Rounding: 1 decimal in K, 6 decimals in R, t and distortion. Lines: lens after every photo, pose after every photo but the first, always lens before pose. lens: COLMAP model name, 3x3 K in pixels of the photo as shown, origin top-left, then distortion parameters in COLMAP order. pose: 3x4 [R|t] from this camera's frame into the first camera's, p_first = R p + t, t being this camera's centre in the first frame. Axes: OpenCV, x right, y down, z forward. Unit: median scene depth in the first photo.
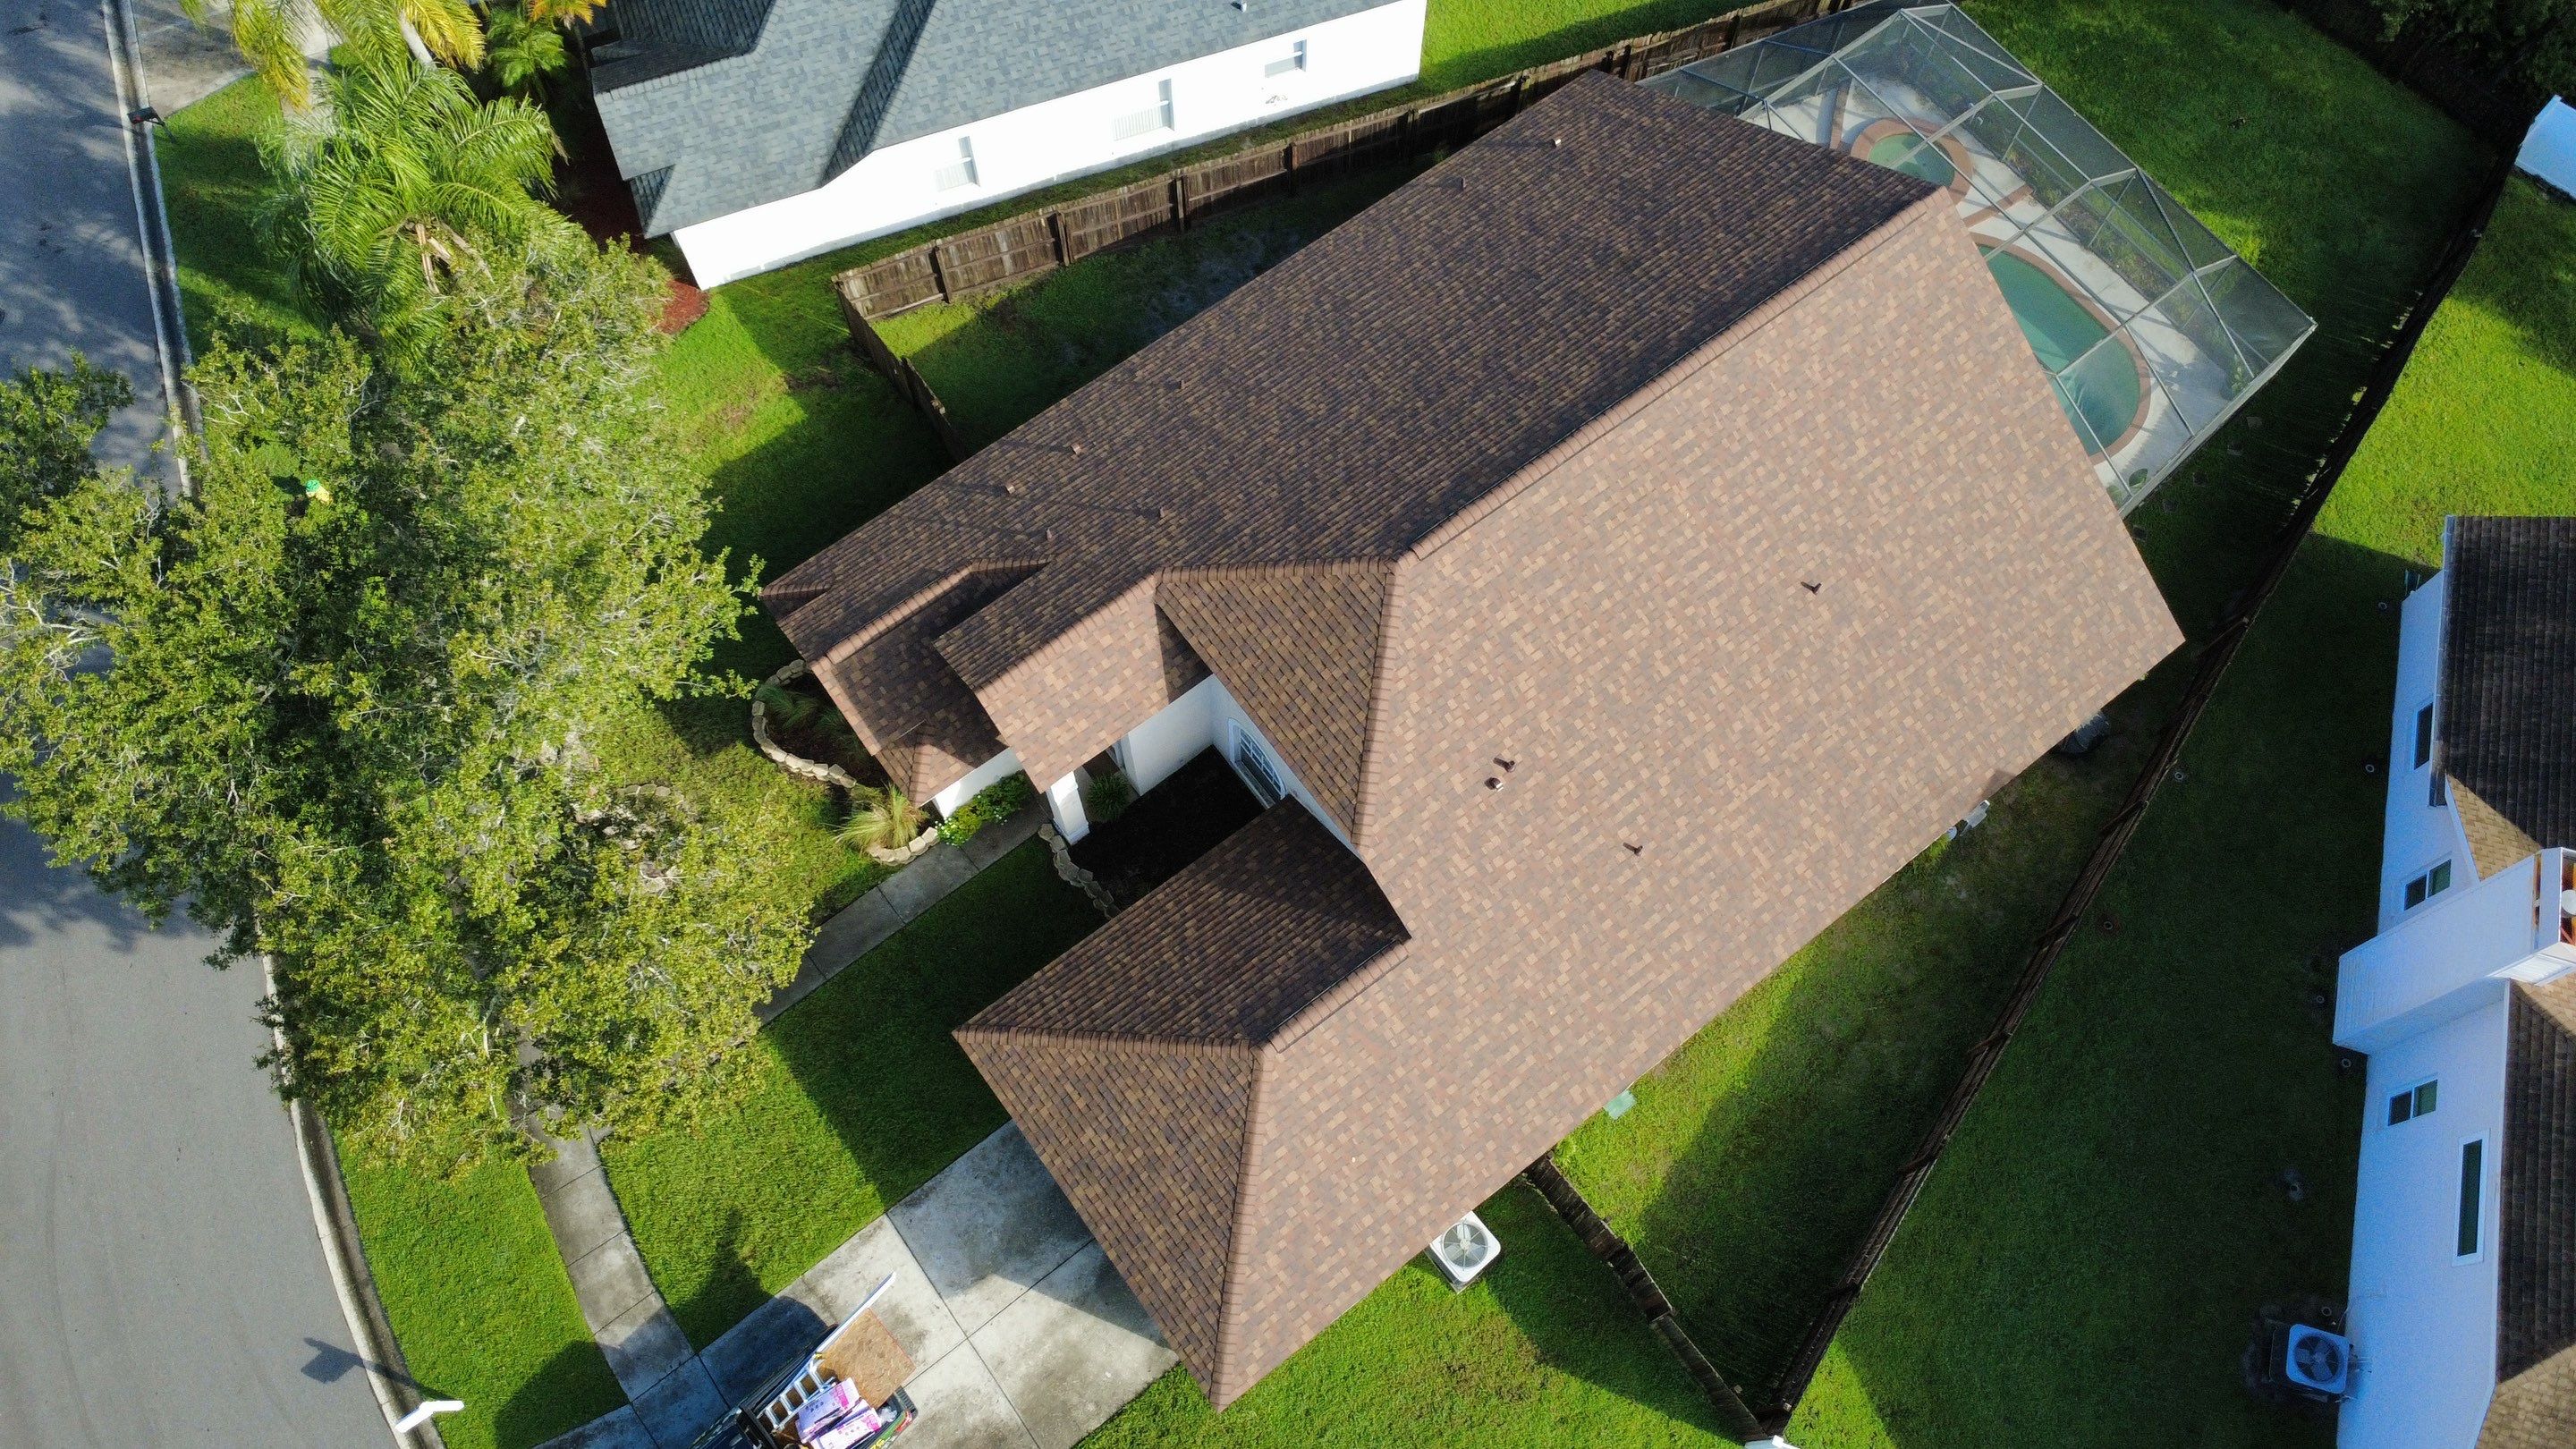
lens RADIAL K [[1883.9, 0, 1287.6], [0, 1883.9, 716.6], [0, 0, 1]] dist [-0.000018, -0.001266]
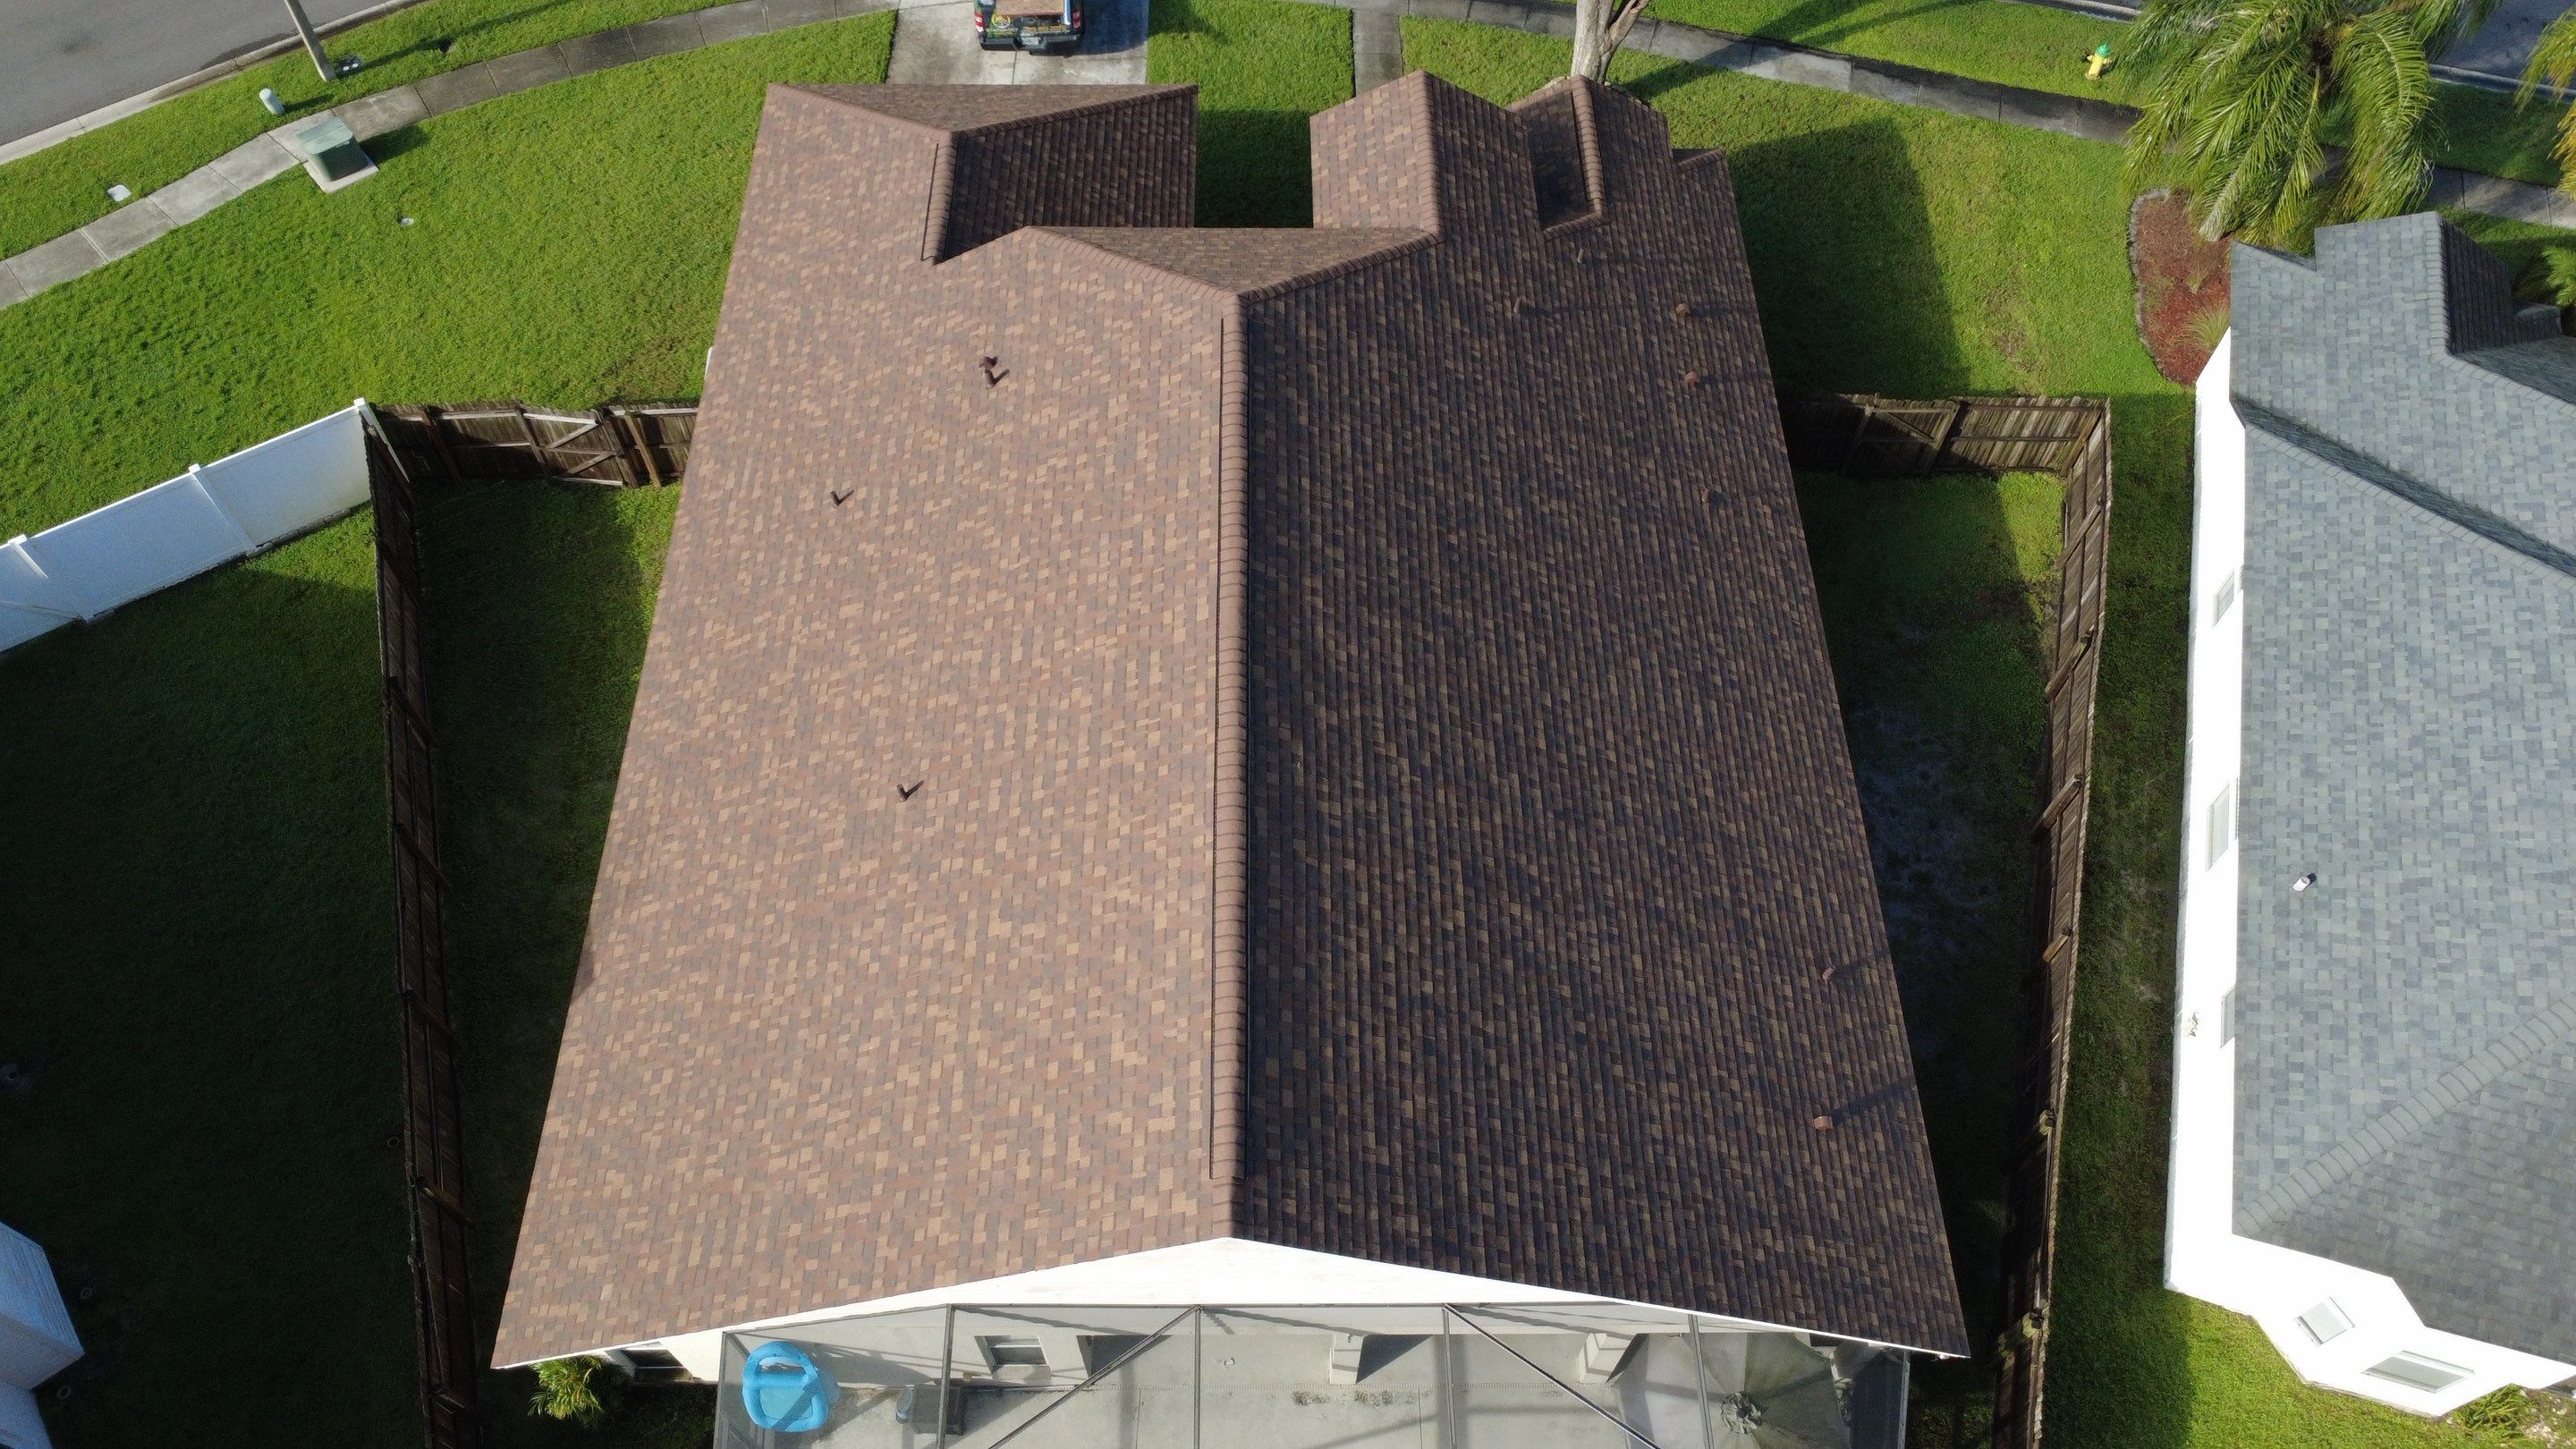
lens RADIAL K [[1883.9, 0, 1286.6], [0, 1883.9, 724.1], [0, 0, 1]] dist [-0.000018, -0.001266]
pose [[-0.596841, 0.665470, -0.448252, 0.482973], [-0.745769, -0.254011, 0.615879, -0.585362], [0.295988, 0.701874, 0.647891, 0.565689]]
